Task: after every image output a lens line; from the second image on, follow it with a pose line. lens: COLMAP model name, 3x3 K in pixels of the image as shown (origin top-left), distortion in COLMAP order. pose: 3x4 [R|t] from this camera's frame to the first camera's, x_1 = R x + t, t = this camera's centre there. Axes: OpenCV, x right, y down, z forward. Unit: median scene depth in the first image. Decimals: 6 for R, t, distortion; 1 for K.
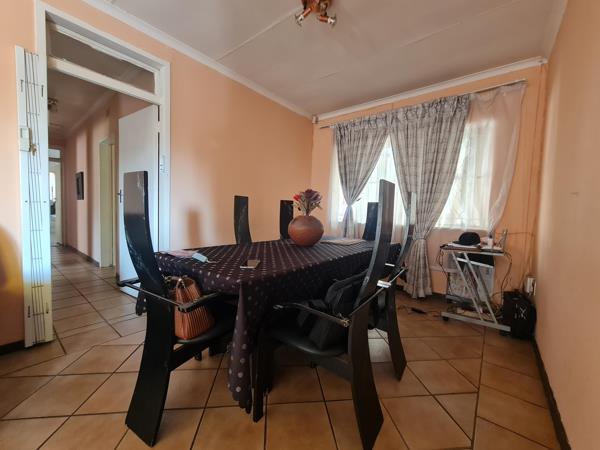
lens RADIAL K [[244.7, 0, 300.0], [0, 244.7, 225.0], [0, 0, 1]] dist [-0.000609, -0.000199]
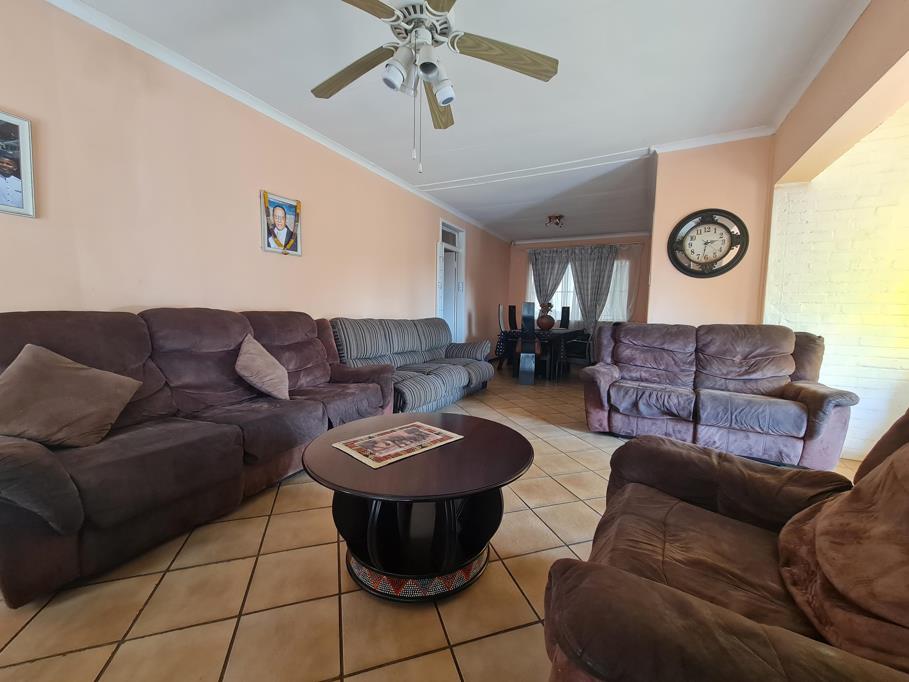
lens RADIAL K [[370.7, 0, 454.5], [0, 370.7, 341.0], [0, 0, 1]] dist [-0.000609, -0.000199]
pose [[0.981072, -0.024862, 0.192039, -0.913047], [0.019028, 0.999301, 0.032164, 0.045287], [-0.192704, -0.027901, 0.980860, -1.315157]]
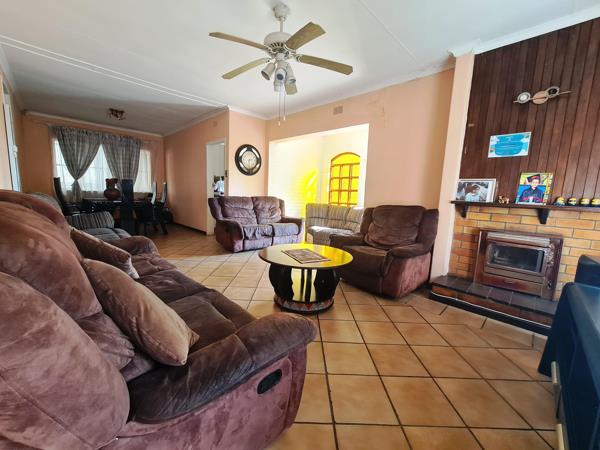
lens RADIAL K [[244.7, 0, 300.0], [0, 244.7, 225.0], [0, 0, 1]] dist [-0.000609, -0.000199]
pose [[0.123217, -0.152626, 0.980573, -1.605456], [0.014632, 0.988274, 0.151986, -0.010471], [-0.992272, -0.004380, 0.124006, -0.897357]]
